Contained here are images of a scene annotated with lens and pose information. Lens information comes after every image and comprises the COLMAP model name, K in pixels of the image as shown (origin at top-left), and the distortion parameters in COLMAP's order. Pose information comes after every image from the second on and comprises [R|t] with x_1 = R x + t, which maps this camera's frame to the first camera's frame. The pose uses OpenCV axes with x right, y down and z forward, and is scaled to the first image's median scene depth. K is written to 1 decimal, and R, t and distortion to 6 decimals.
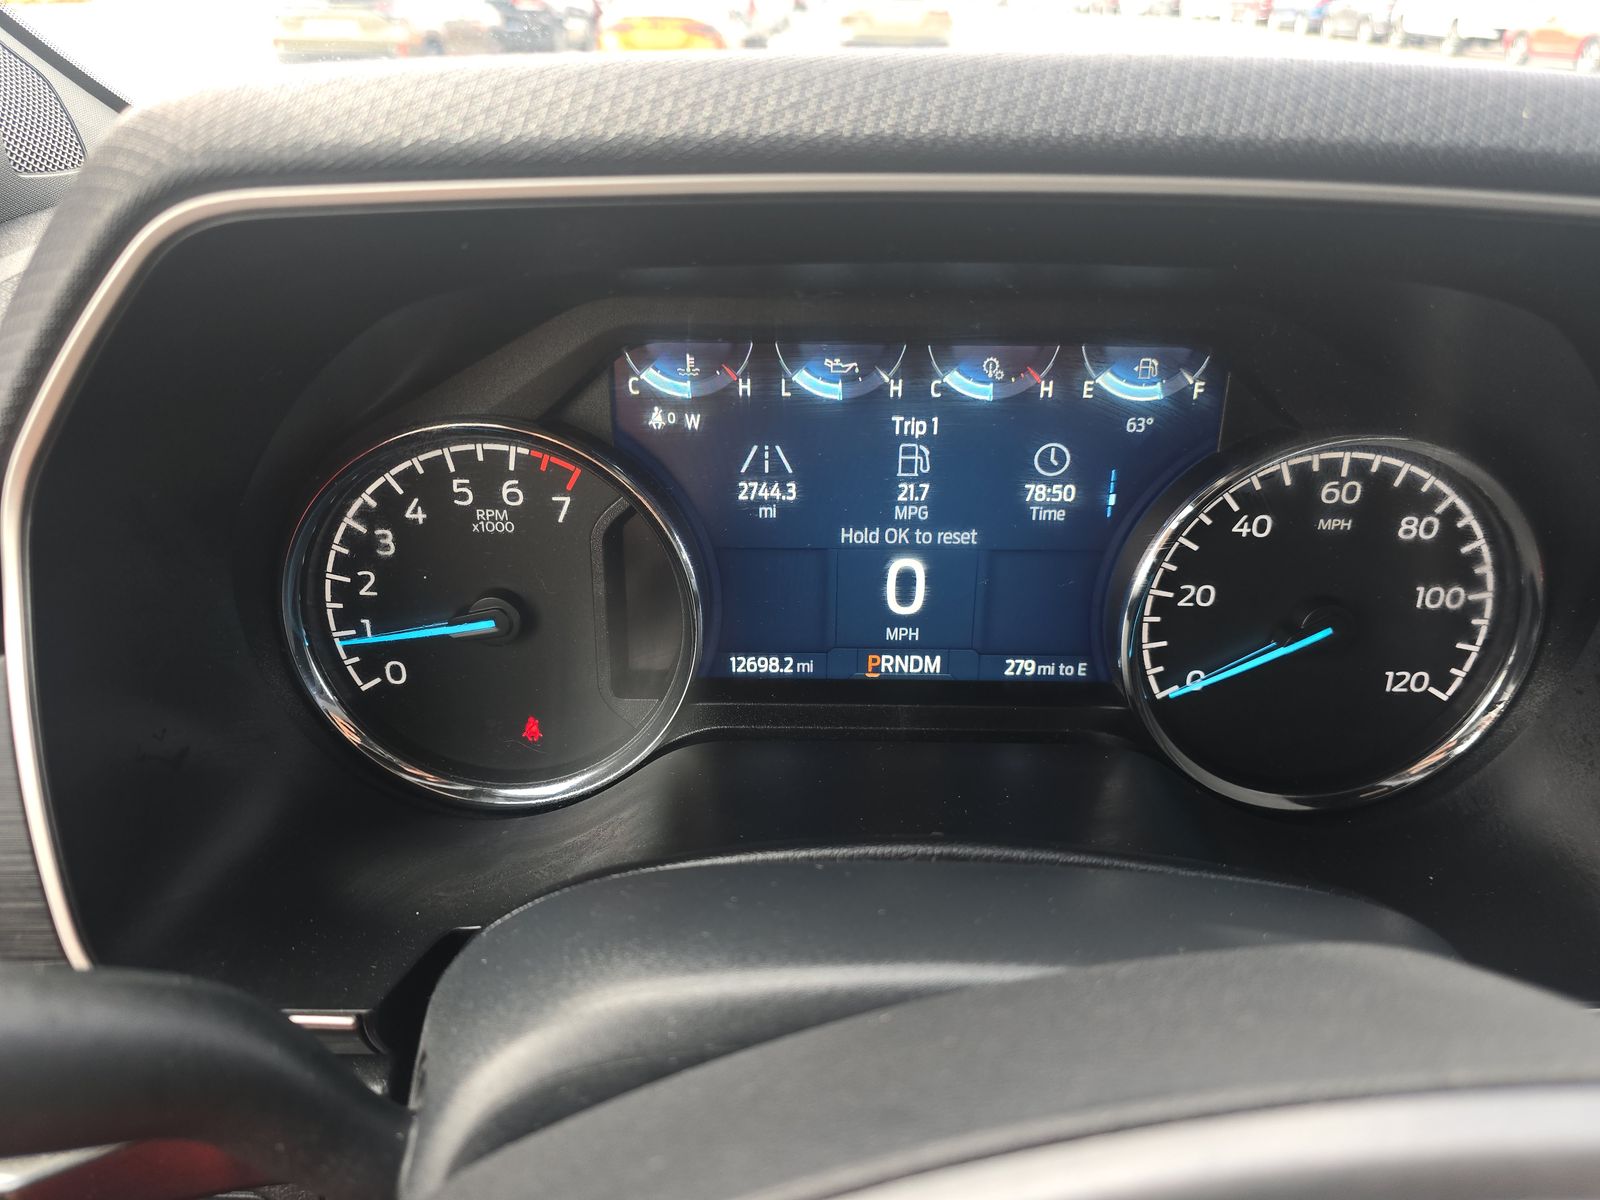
lens RADIAL K [[1076.8, 0, 792.3], [0, 1076.8, 608.6], [0, 0, 1]] dist [0.071917, -0.046539]
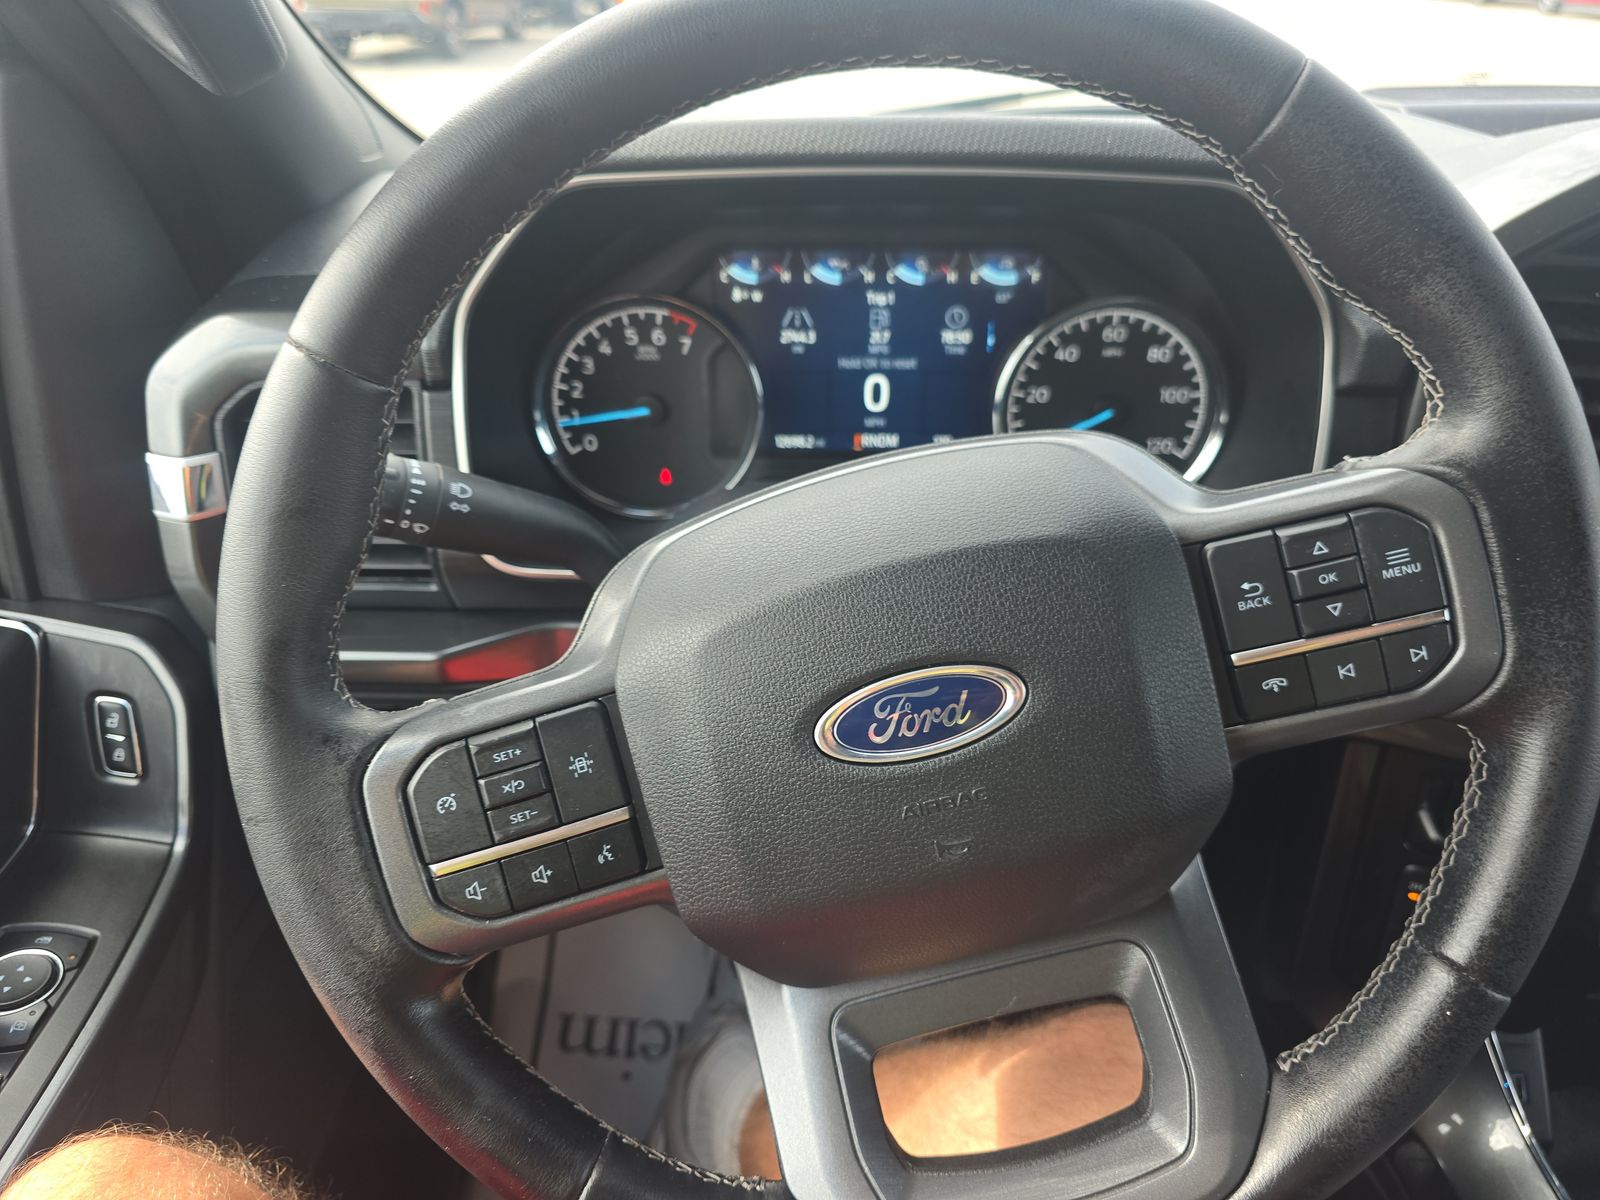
lens RADIAL K [[1076.8, 0, 797.7], [0, 1076.8, 588.6], [0, 0, 1]] dist [0.071917, -0.046539]
pose [[0.999922, -0.003789, -0.011936, -0.003607], [0.004020, 0.999804, 0.019388, 0.279046], [0.011860, -0.019435, 0.999741, -0.816630]]
